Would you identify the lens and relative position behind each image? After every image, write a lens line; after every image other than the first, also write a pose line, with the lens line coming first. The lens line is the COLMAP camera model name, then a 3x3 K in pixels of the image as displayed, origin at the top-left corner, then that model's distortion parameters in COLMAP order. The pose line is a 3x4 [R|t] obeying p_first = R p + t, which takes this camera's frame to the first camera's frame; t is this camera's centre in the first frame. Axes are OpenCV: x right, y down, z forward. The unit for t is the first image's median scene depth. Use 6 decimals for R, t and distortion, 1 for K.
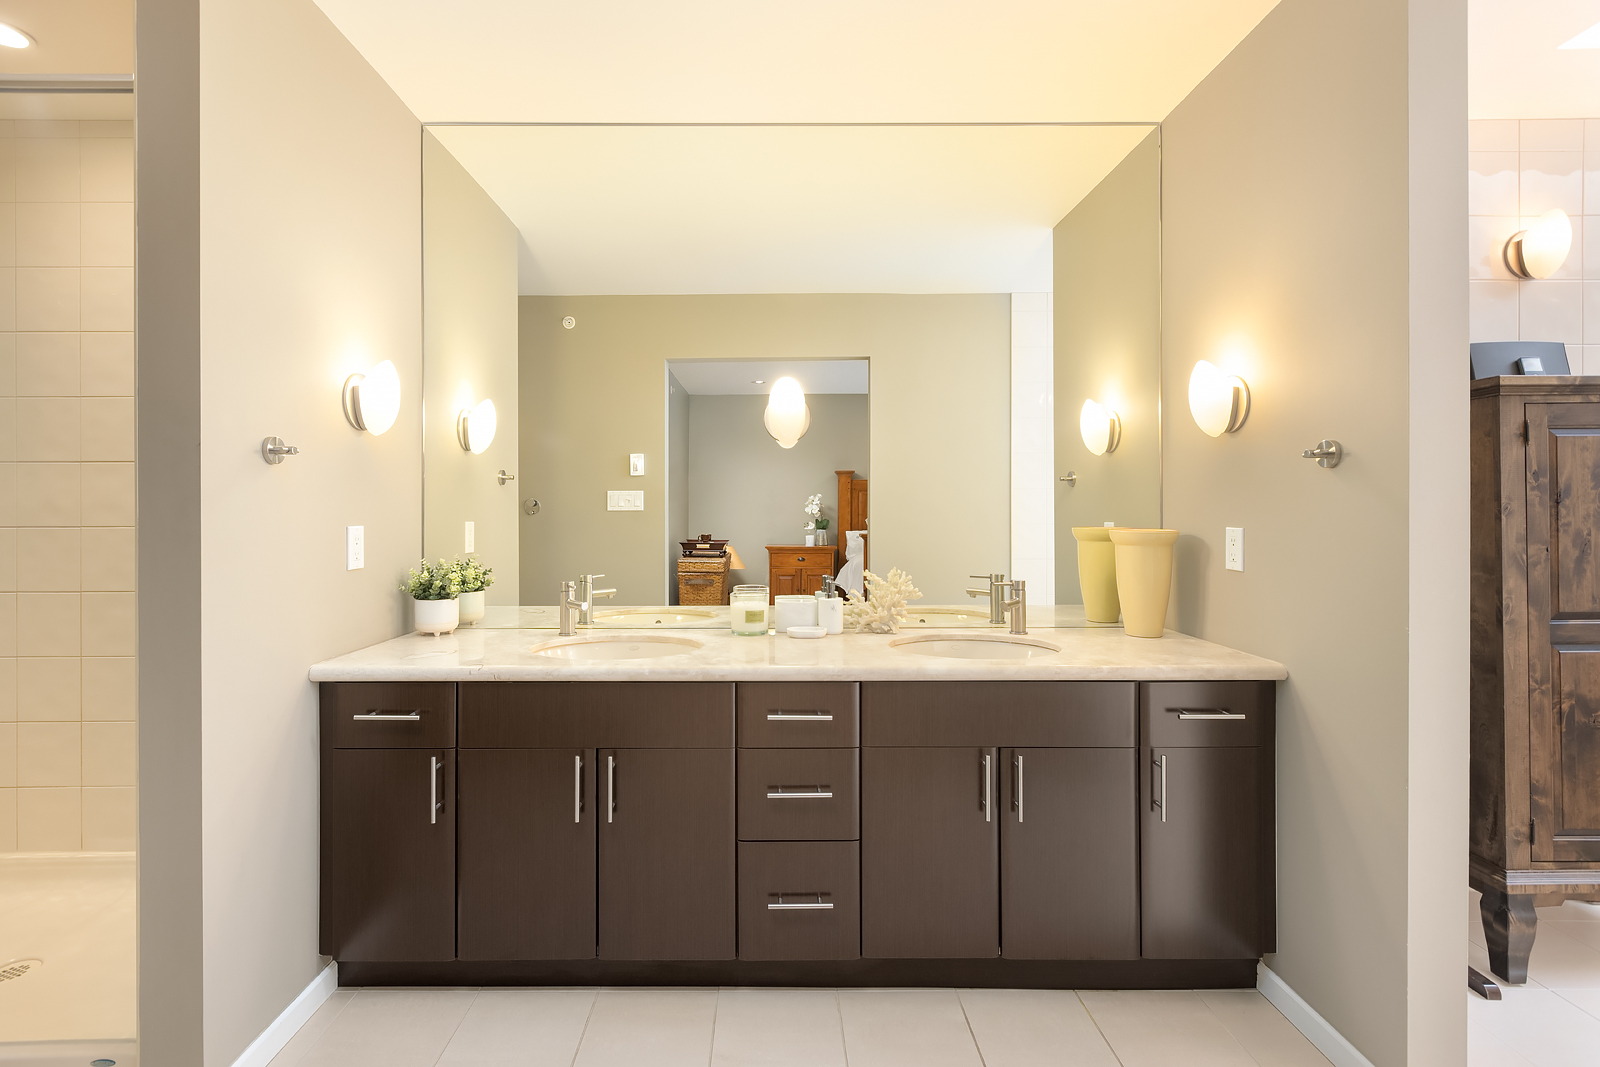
lens RADIAL K [[727.1, 0, 792.7], [0, 727.1, 499.3], [0, 0, 1]] dist [0.008753, -0.003460]
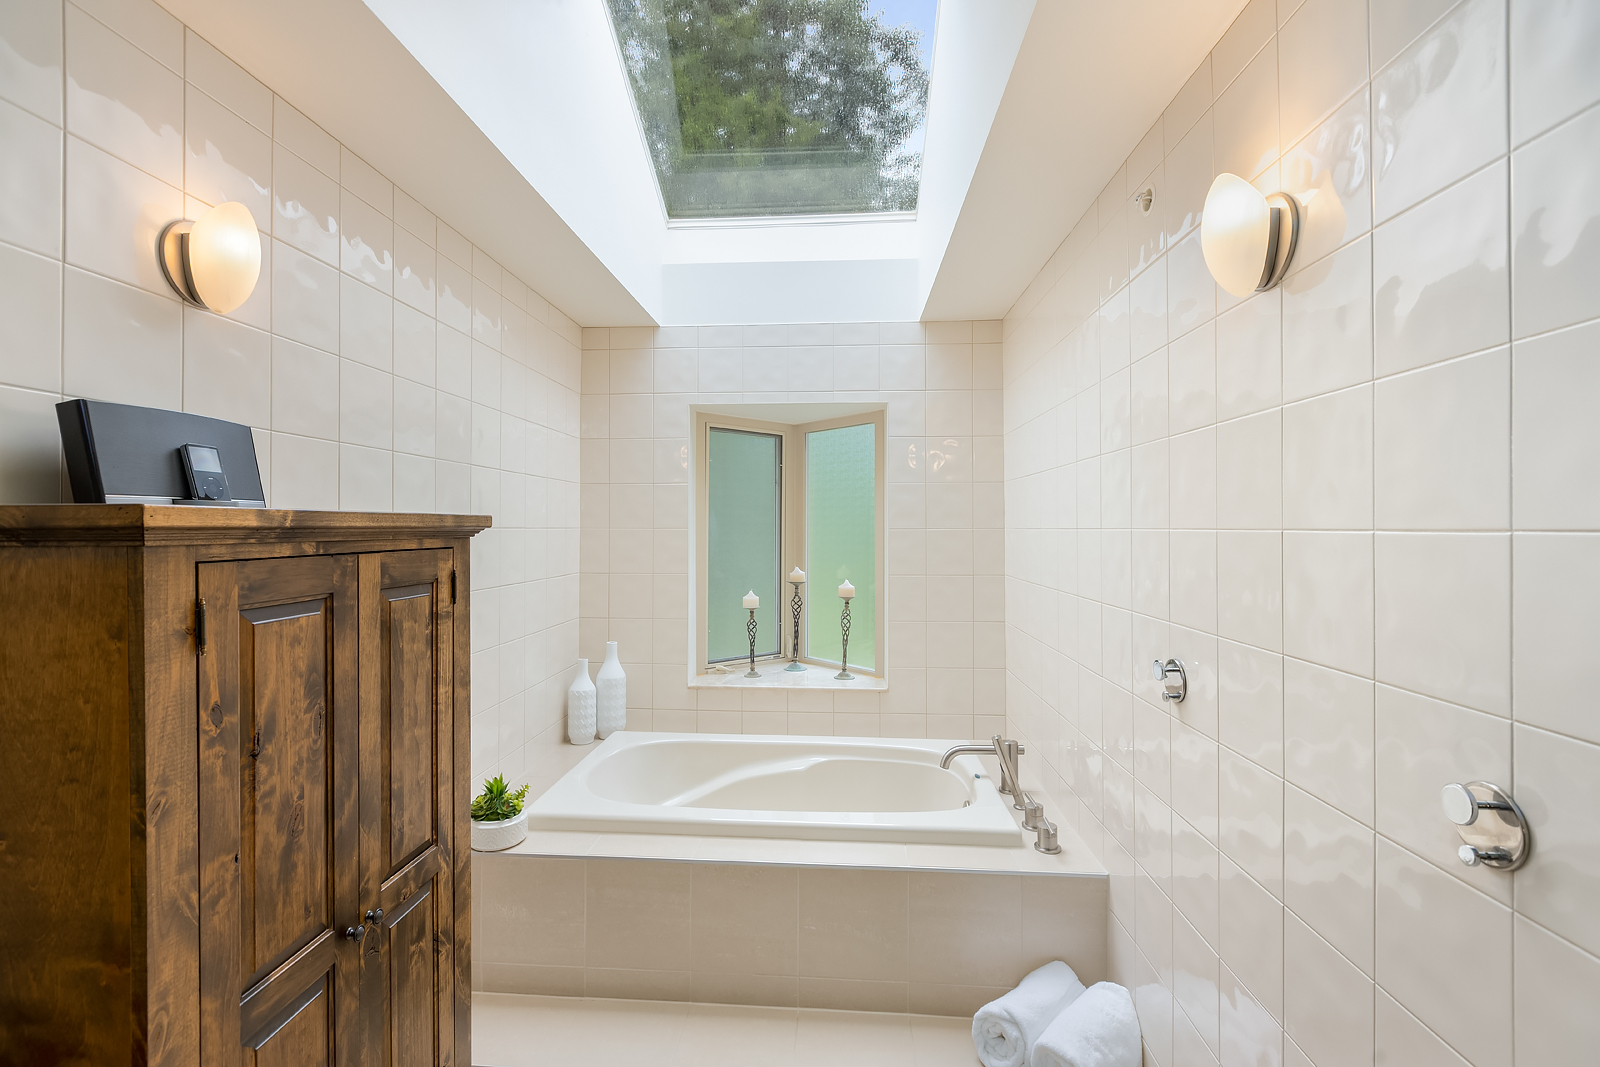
lens RADIAL K [[727.1, 0, 793.4], [0, 727.1, 533.5], [0, 0, 1]] dist [0.008753, -0.003460]
pose [[0.088503, -0.002396, 0.996073, 0.524924], [-0.006659, 0.999973, 0.002997, -0.140122], [-0.996054, -0.006898, 0.088484, 0.532548]]
